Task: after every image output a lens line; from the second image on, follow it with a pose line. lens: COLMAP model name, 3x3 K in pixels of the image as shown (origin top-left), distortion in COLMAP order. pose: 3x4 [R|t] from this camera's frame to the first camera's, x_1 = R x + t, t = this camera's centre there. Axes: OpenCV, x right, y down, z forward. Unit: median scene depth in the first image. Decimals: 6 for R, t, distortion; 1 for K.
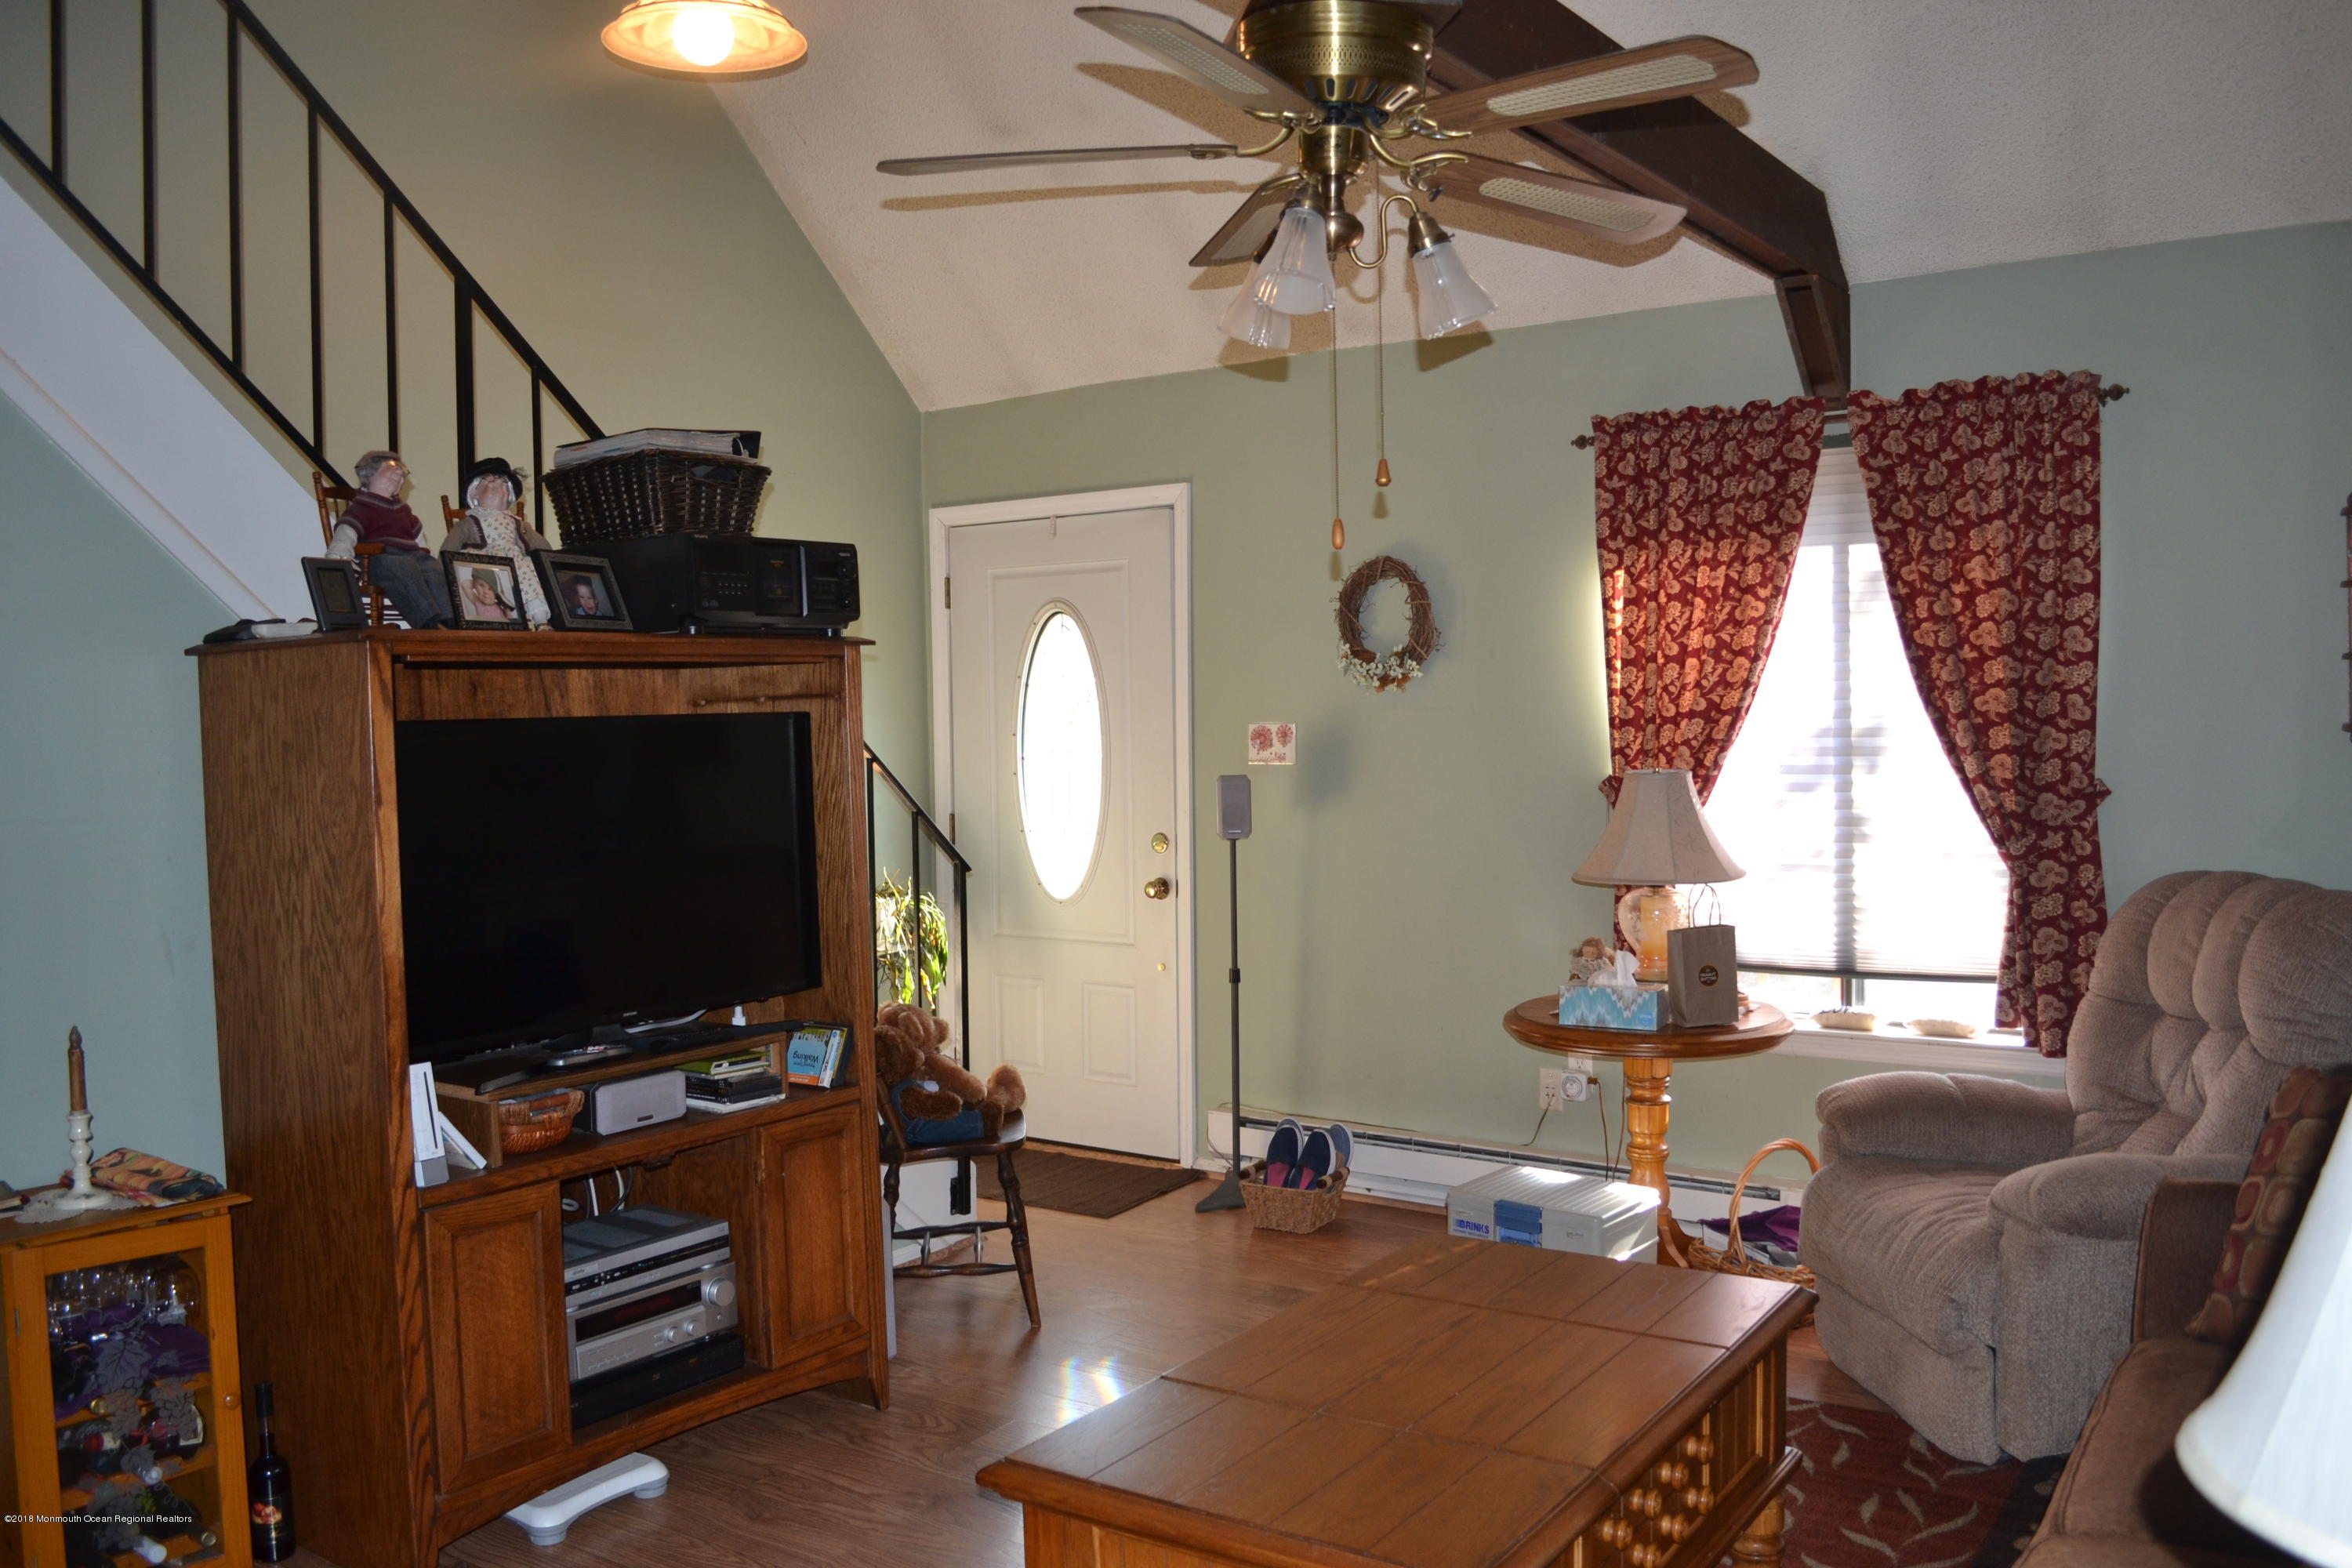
lens RADIAL K [[1880.2, 0, 1193.4], [0, 1880.2, 795.0], [0, 0, 1]] dist [-0.086637, 0.014775]
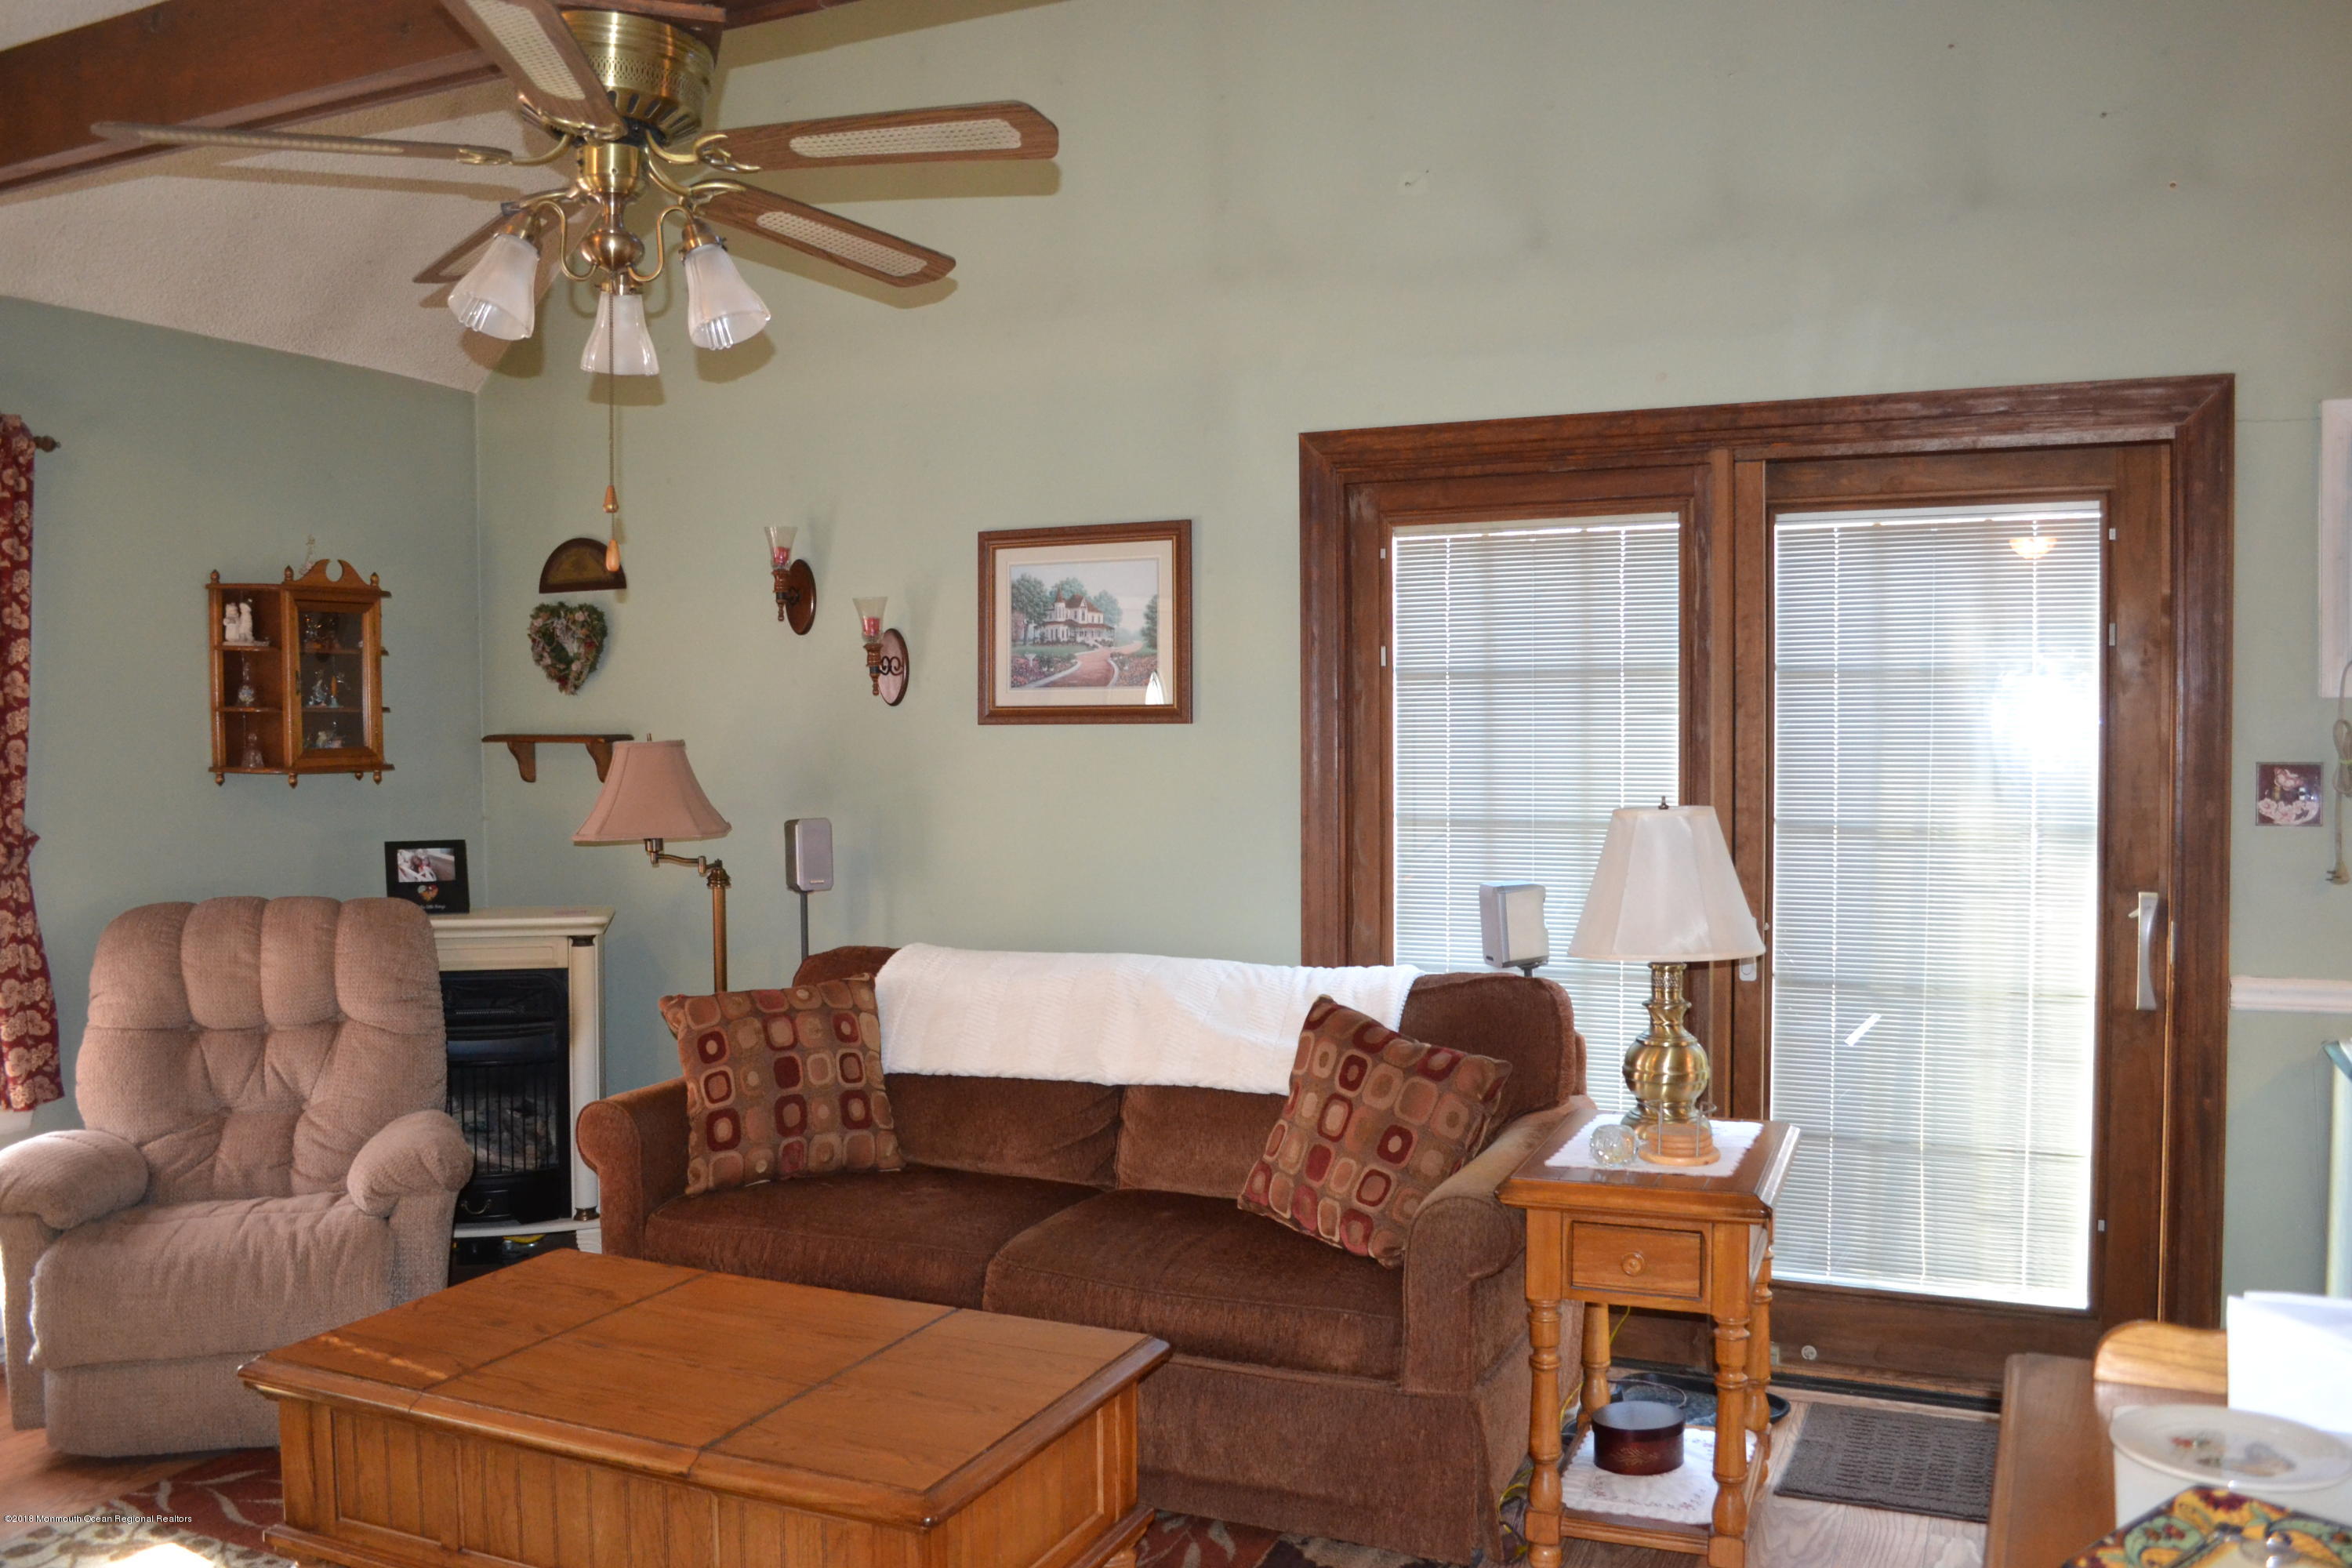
lens RADIAL K [[1880.2, 0, 1193.4], [0, 1880.2, 795.0], [0, 0, 1]] dist [-0.086637, 0.014775]
pose [[-0.190668, -0.012579, 0.981574, -0.480140], [0.050804, 0.998451, 0.022663, -0.011770], [-0.980339, 0.054189, -0.189734, 0.452906]]
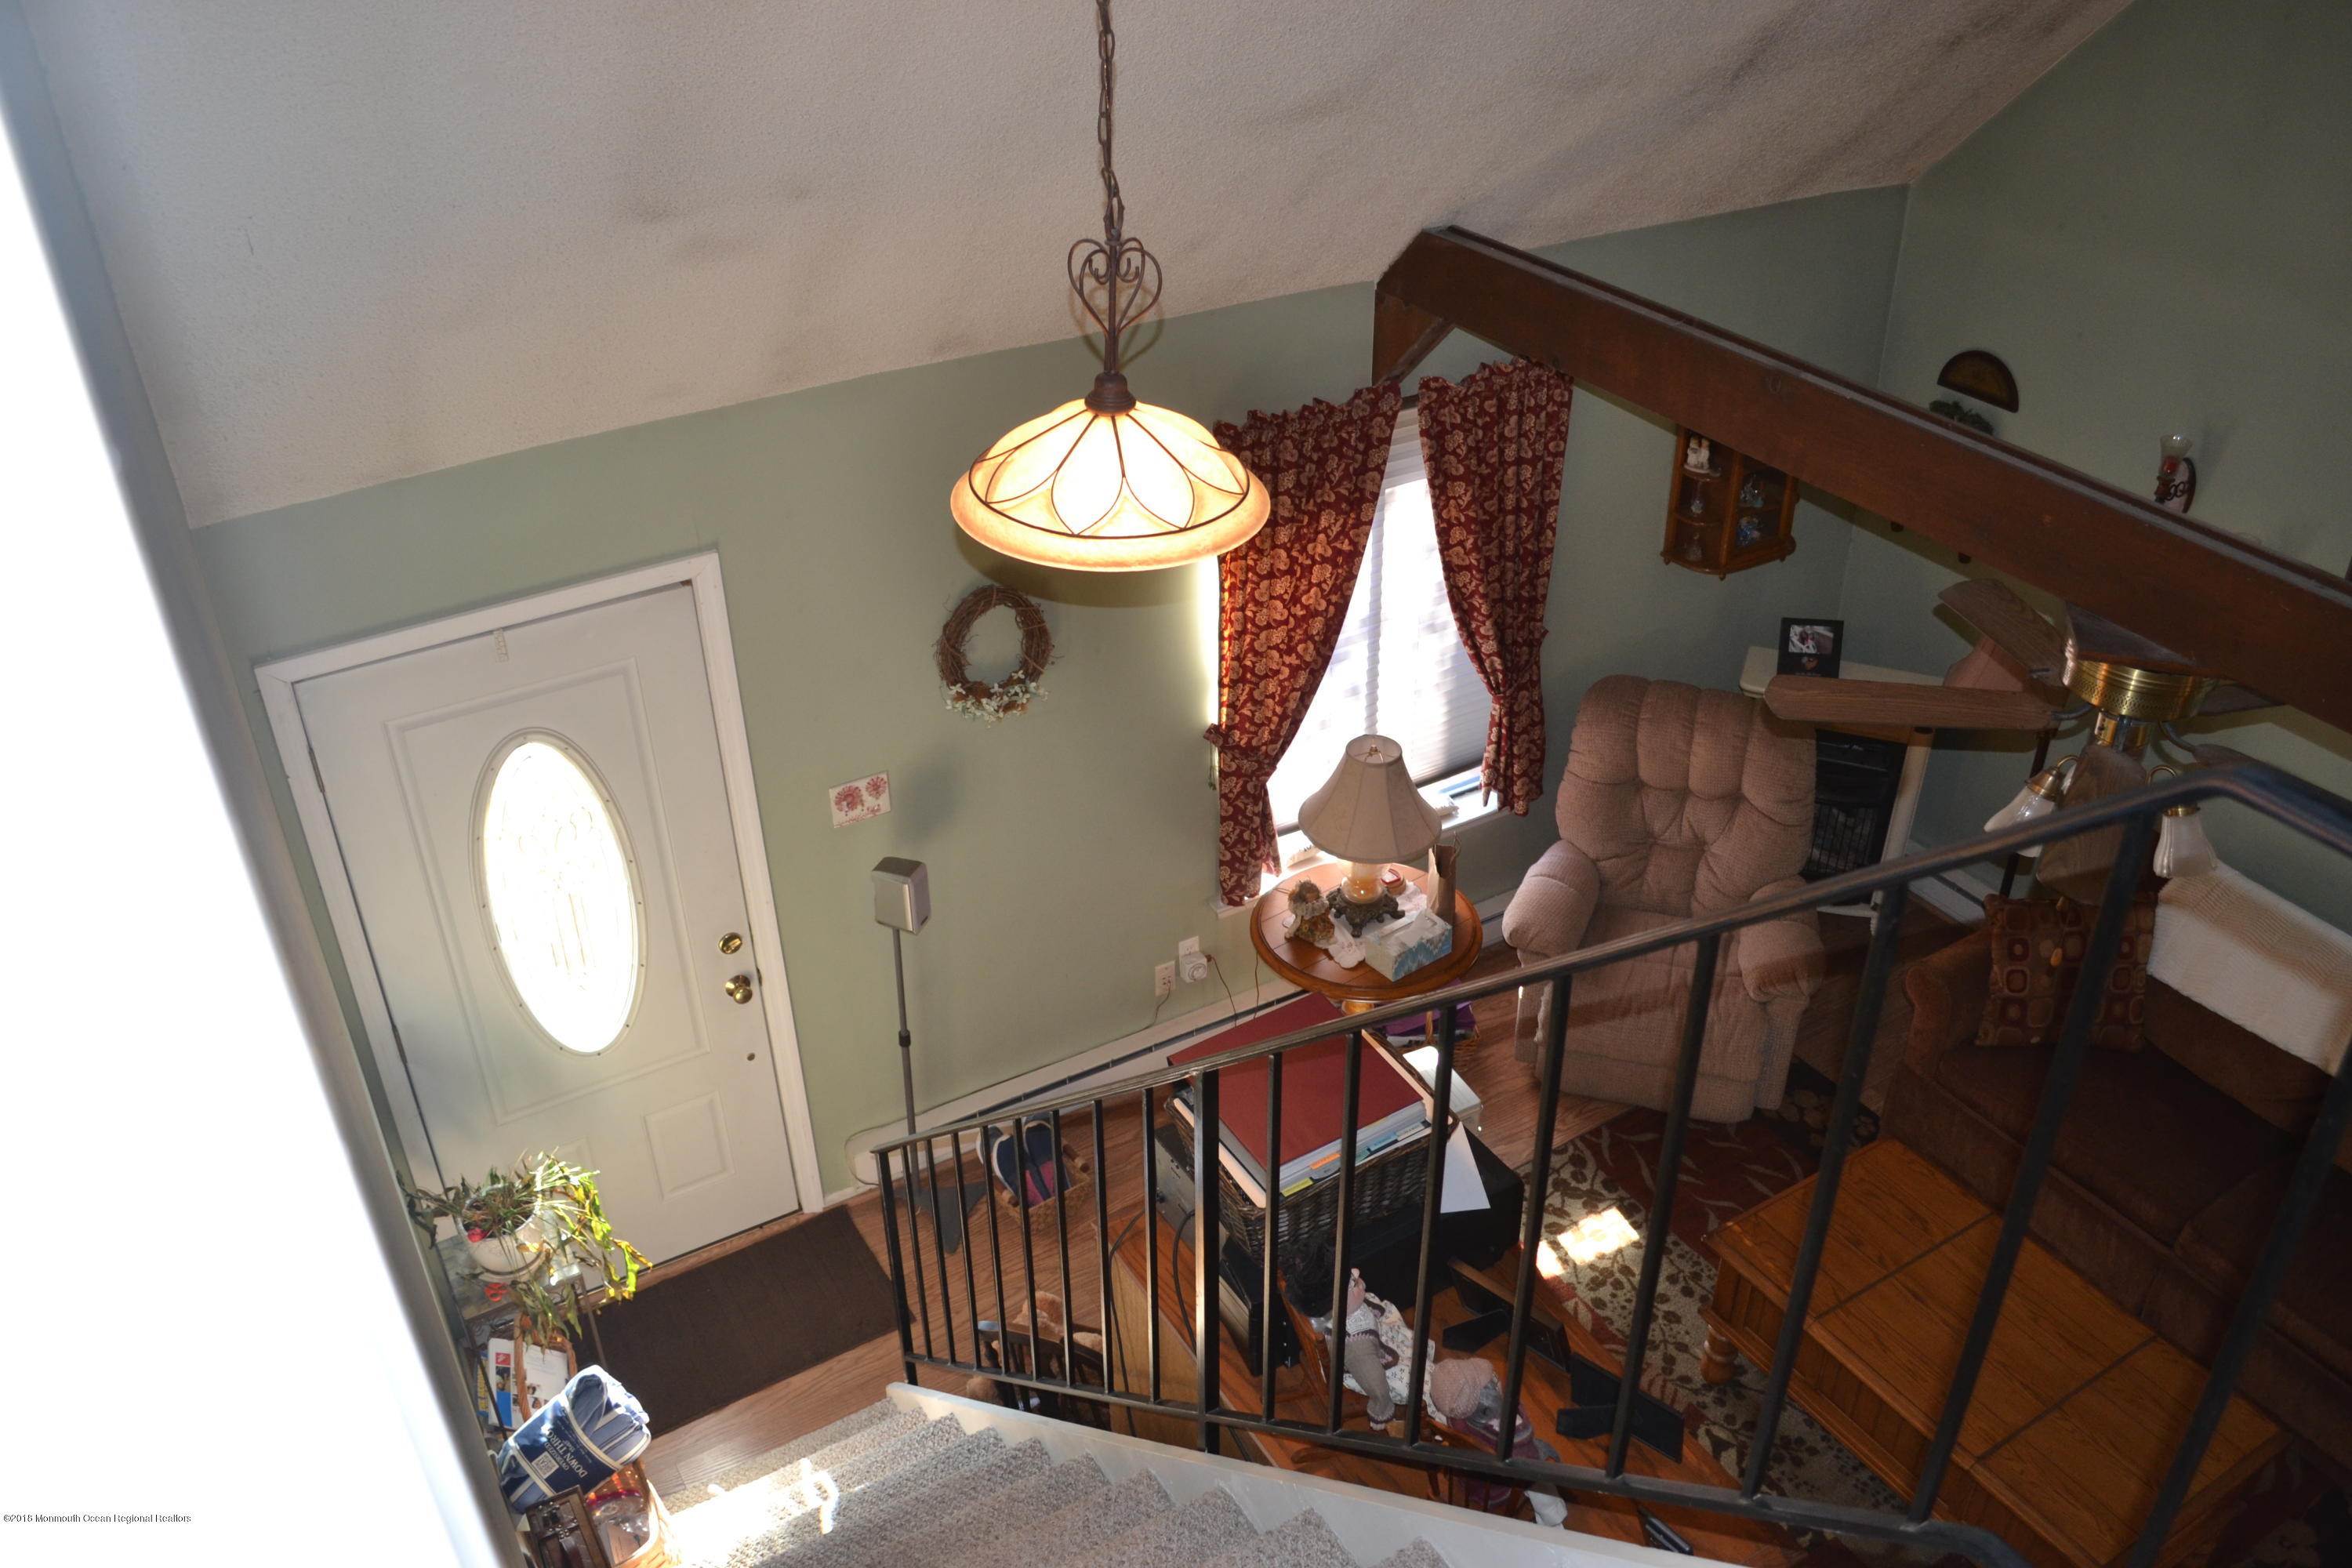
lens RADIAL K [[1880.2, 0, 1193.4], [0, 1880.2, 795.0], [0, 0, 1]] dist [-0.086637, 0.014775]
pose [[0.406003, -0.477771, 0.779036, -0.617873], [0.045883, 0.862038, 0.504762, -0.496673], [-0.912719, -0.169190, 0.371912, 0.556014]]
